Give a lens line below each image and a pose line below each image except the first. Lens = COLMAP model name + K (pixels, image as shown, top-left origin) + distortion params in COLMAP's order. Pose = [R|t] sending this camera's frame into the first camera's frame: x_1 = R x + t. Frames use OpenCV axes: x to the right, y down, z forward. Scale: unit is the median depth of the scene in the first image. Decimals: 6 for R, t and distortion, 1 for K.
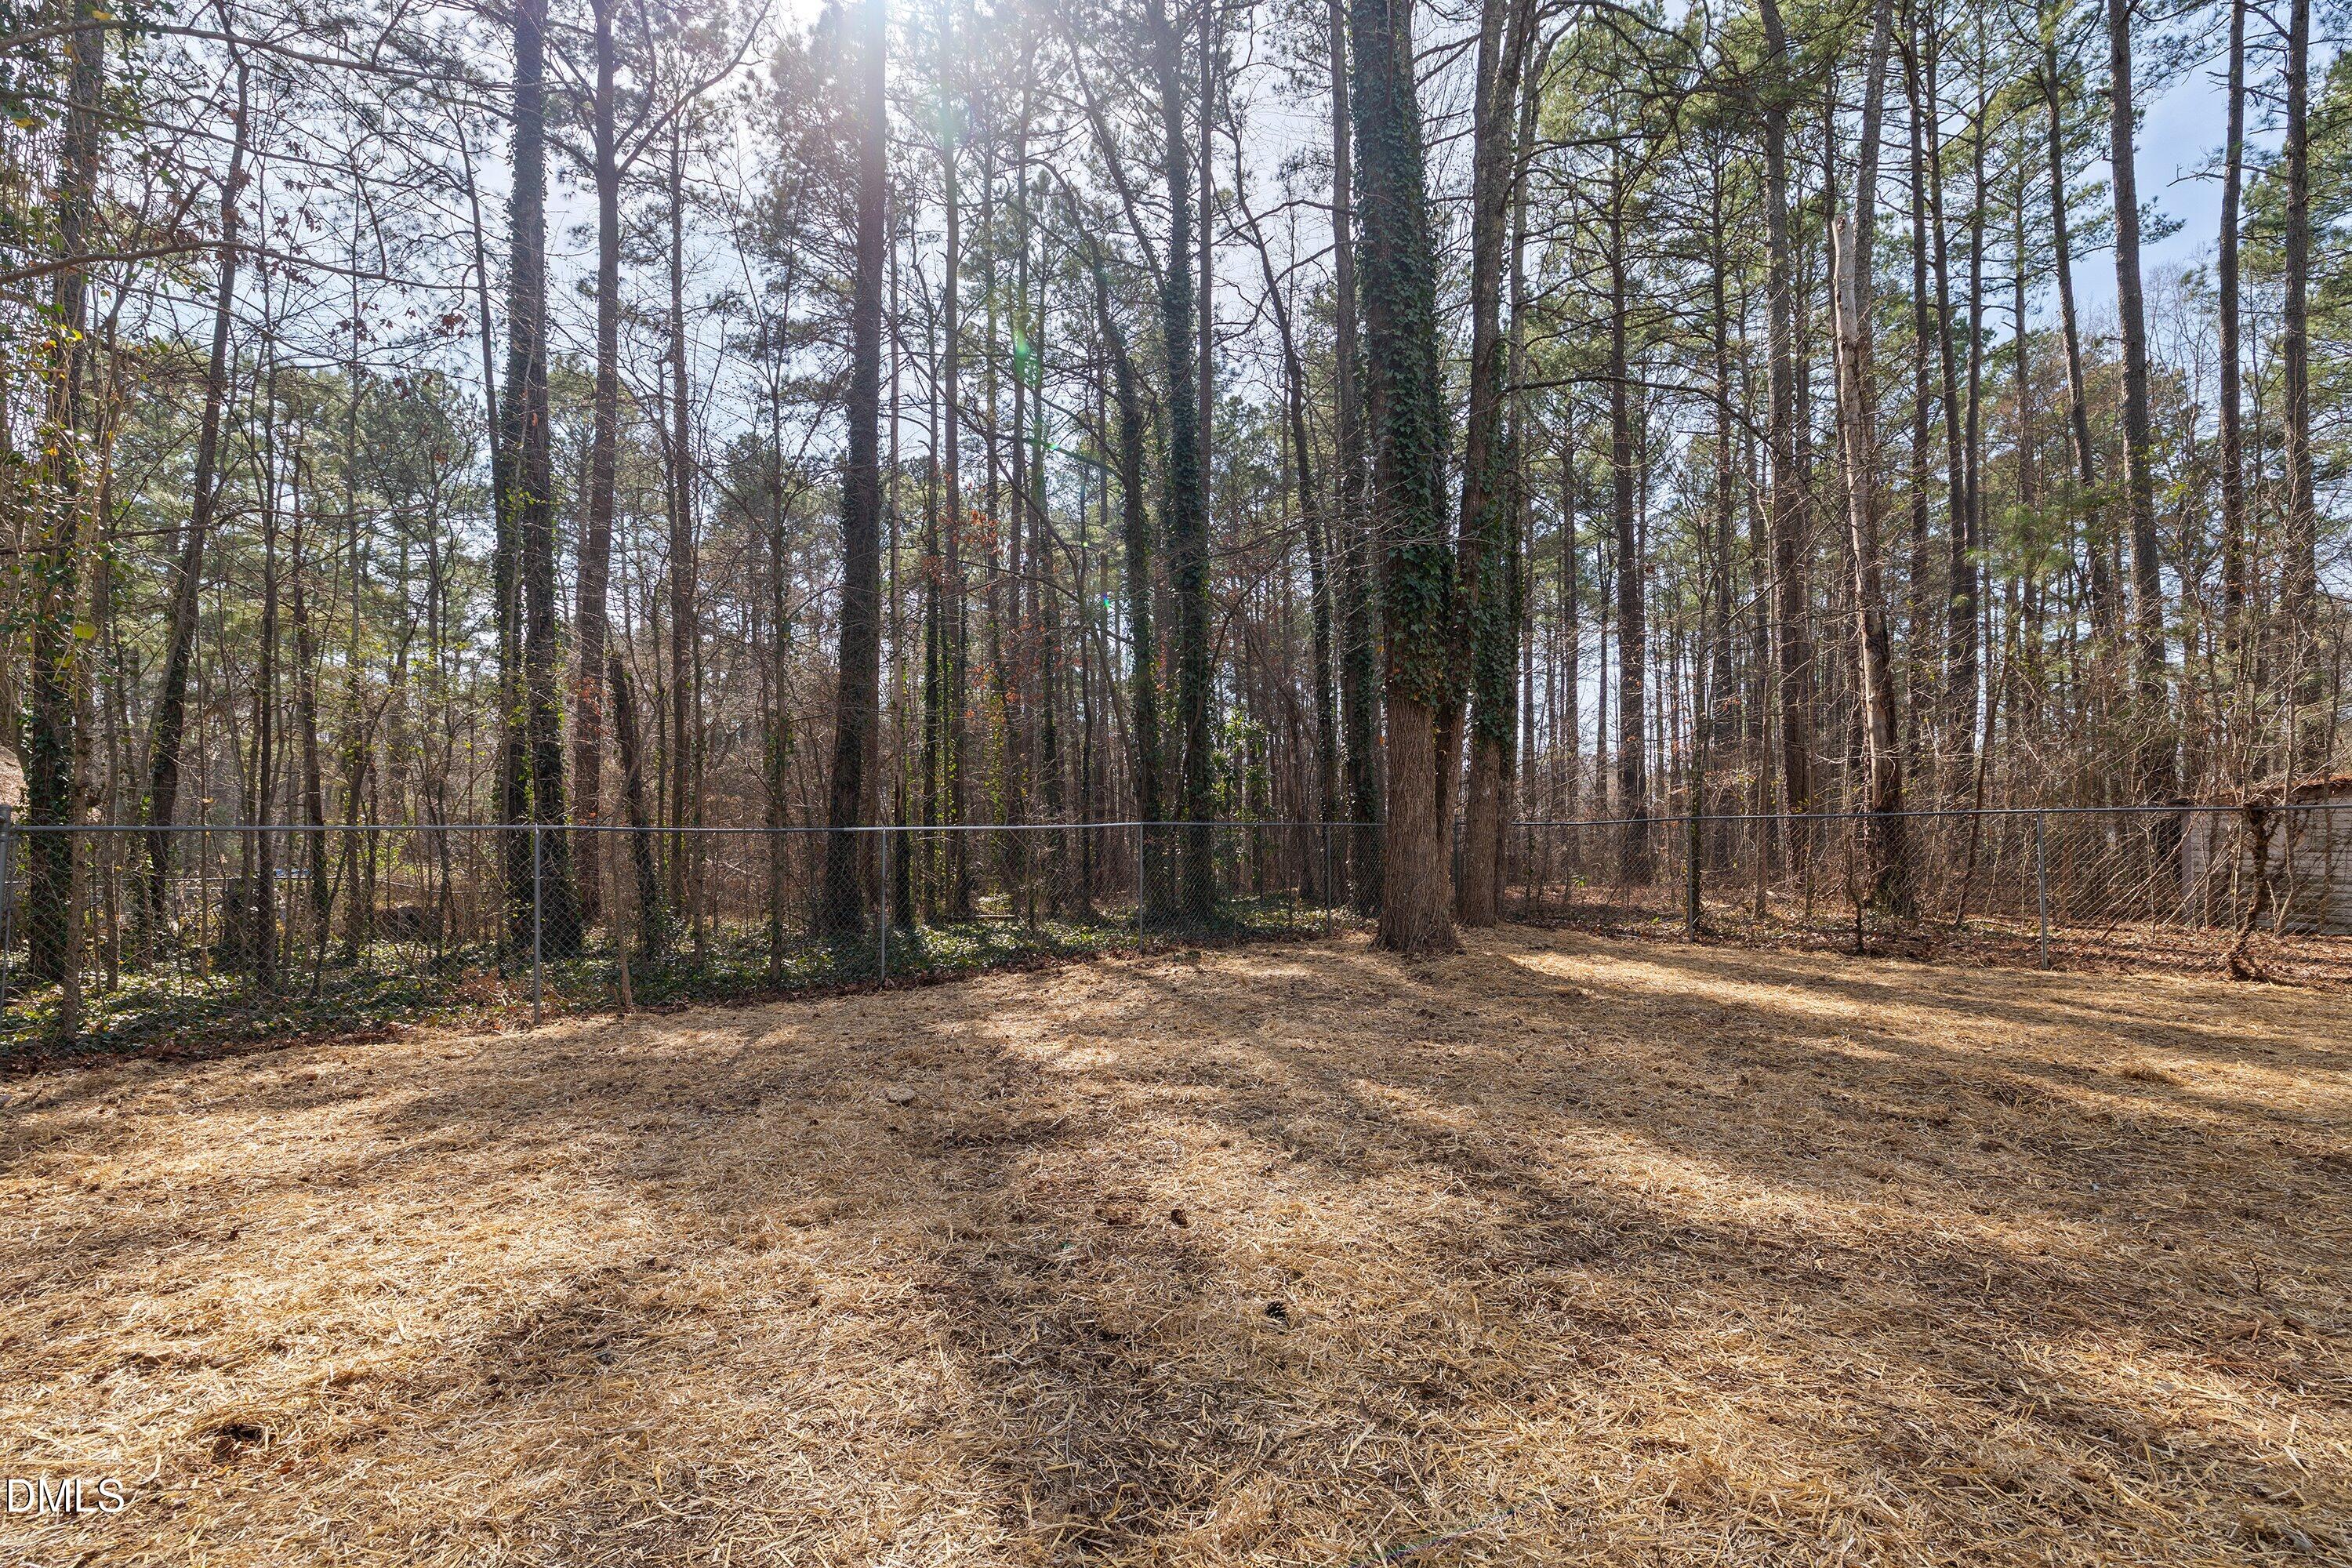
lens RADIAL K [[1022.4, 0, 1179.1], [0, 1022.4, 791.5], [0, 0, 1]] dist [0.000129, 0.000339]
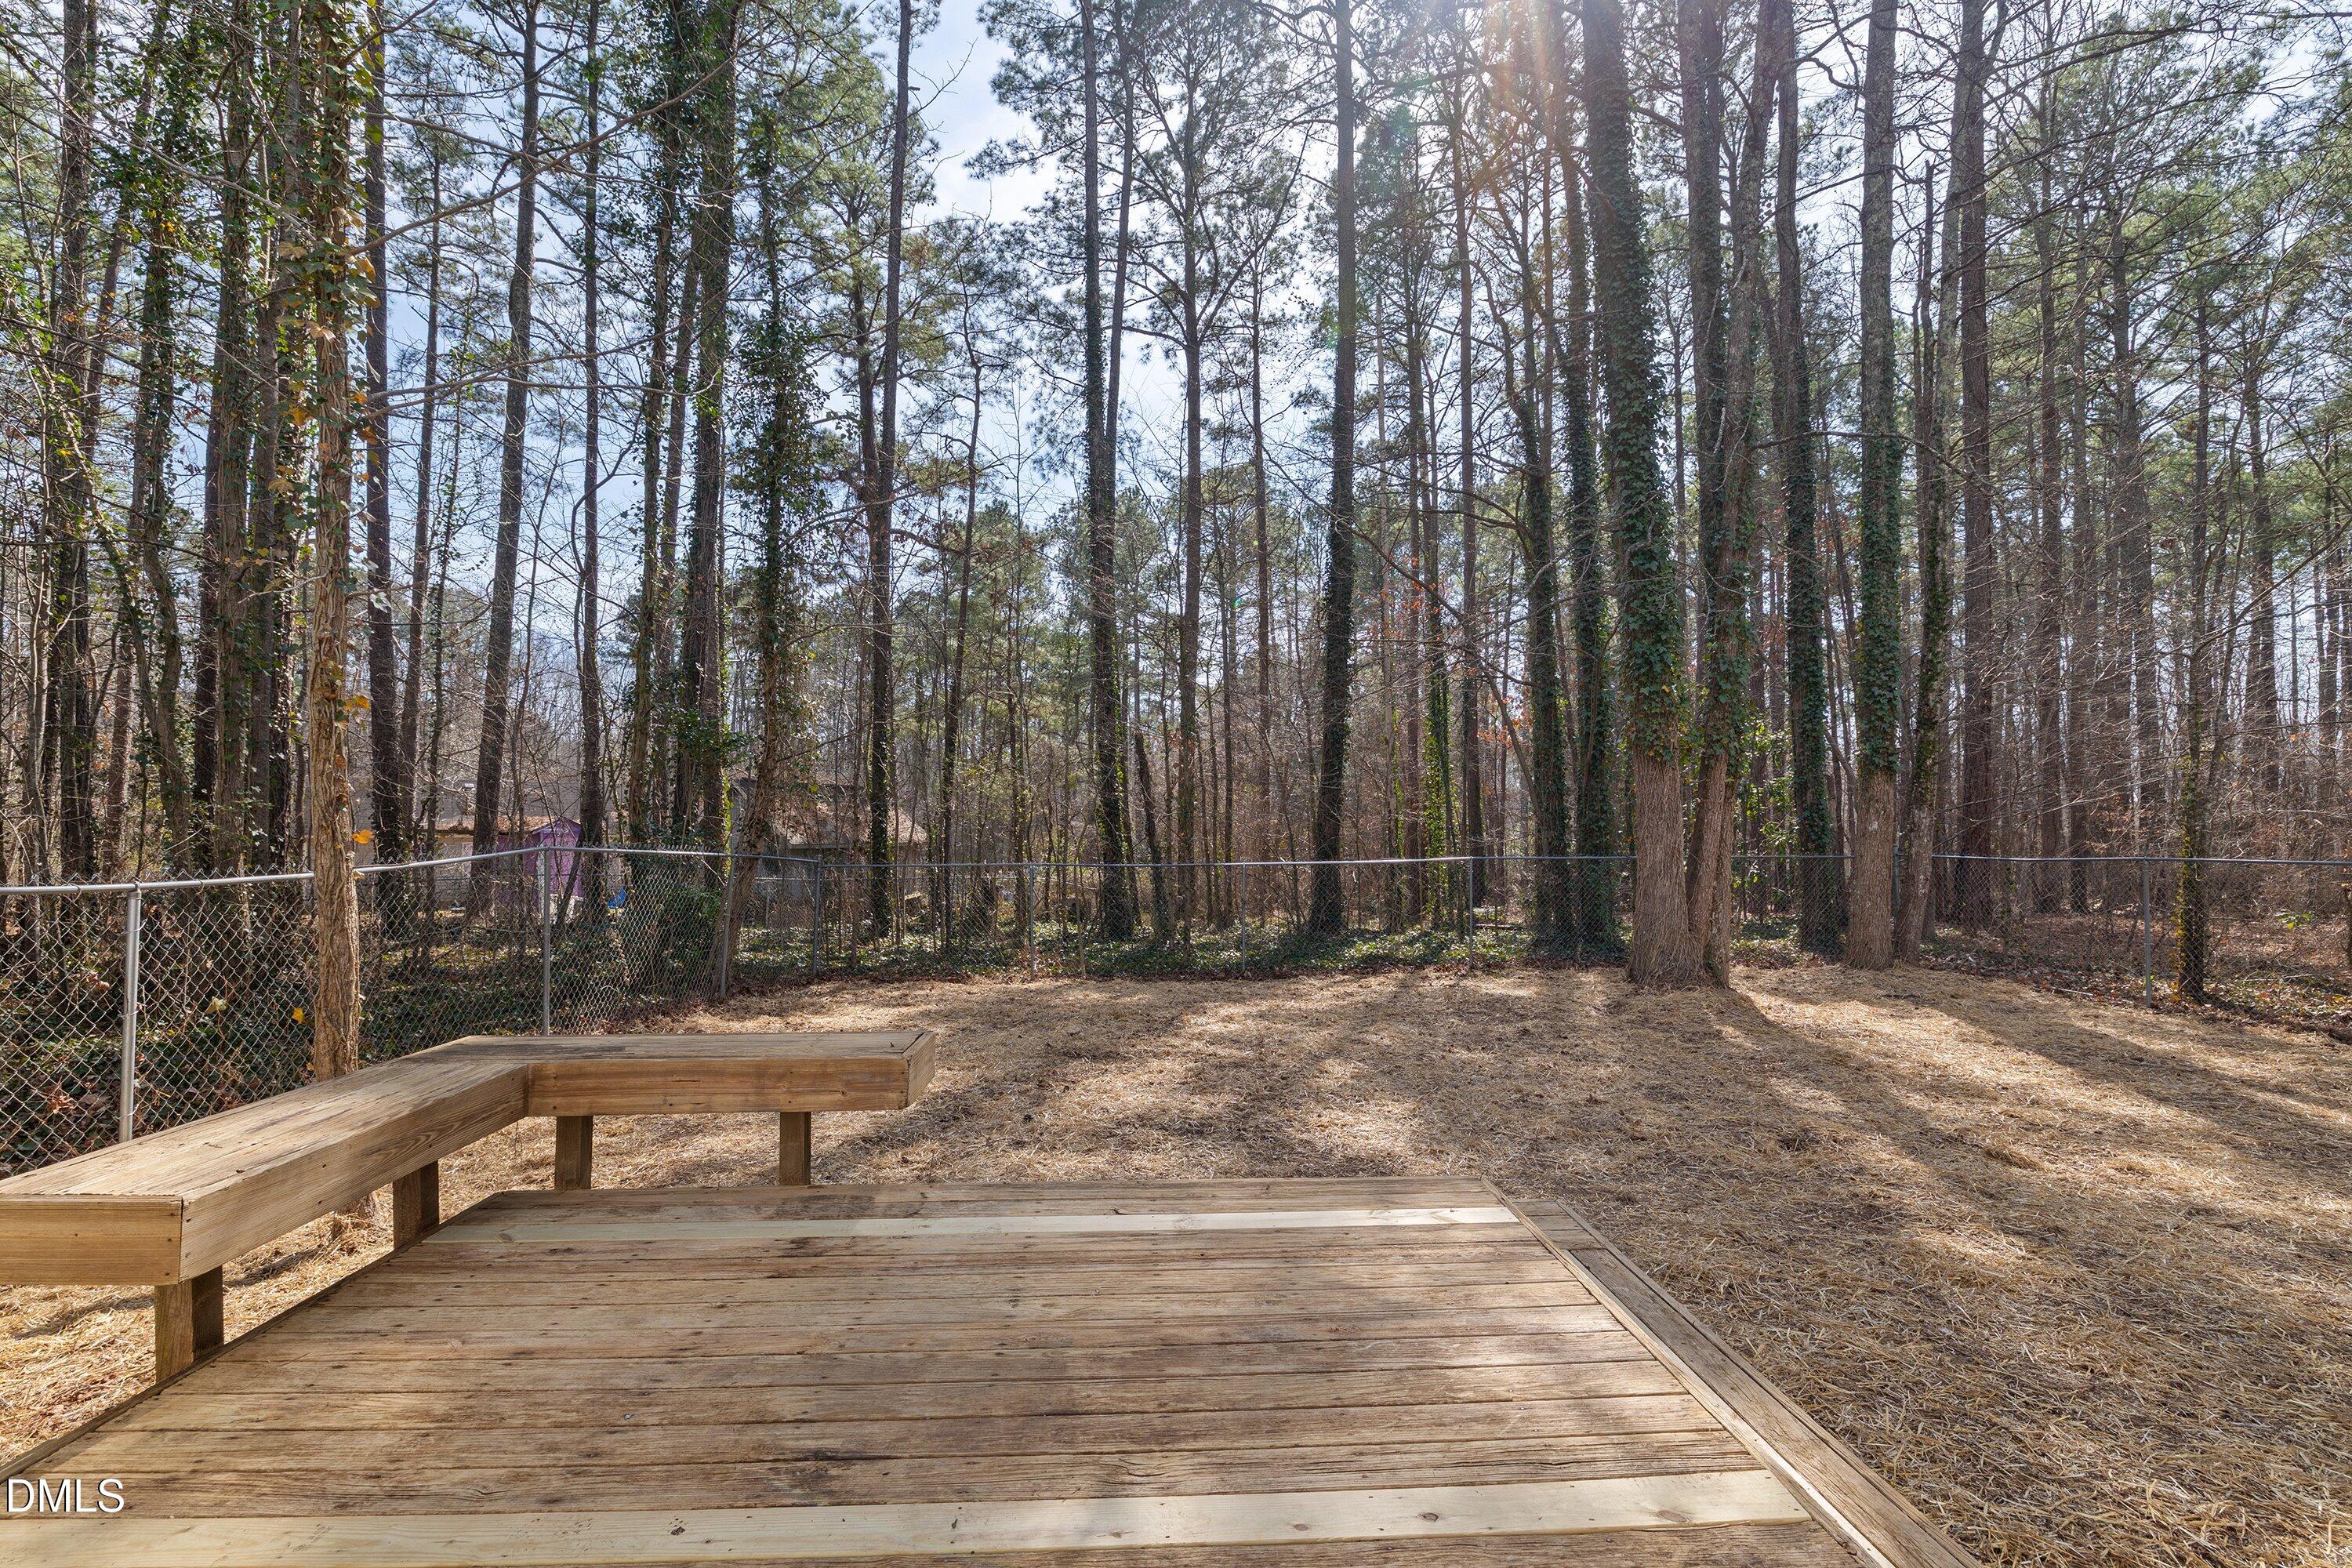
lens RADIAL K [[1022.4, 0, 1179.1], [0, 1022.4, 791.5], [0, 0, 1]] dist [0.000129, 0.000339]
pose [[0.809821, -0.018212, -0.586395, 0.543665], [0.016727, 0.999828, -0.007952, -0.062250], [0.586439, -0.003370, 0.809986, -0.205495]]
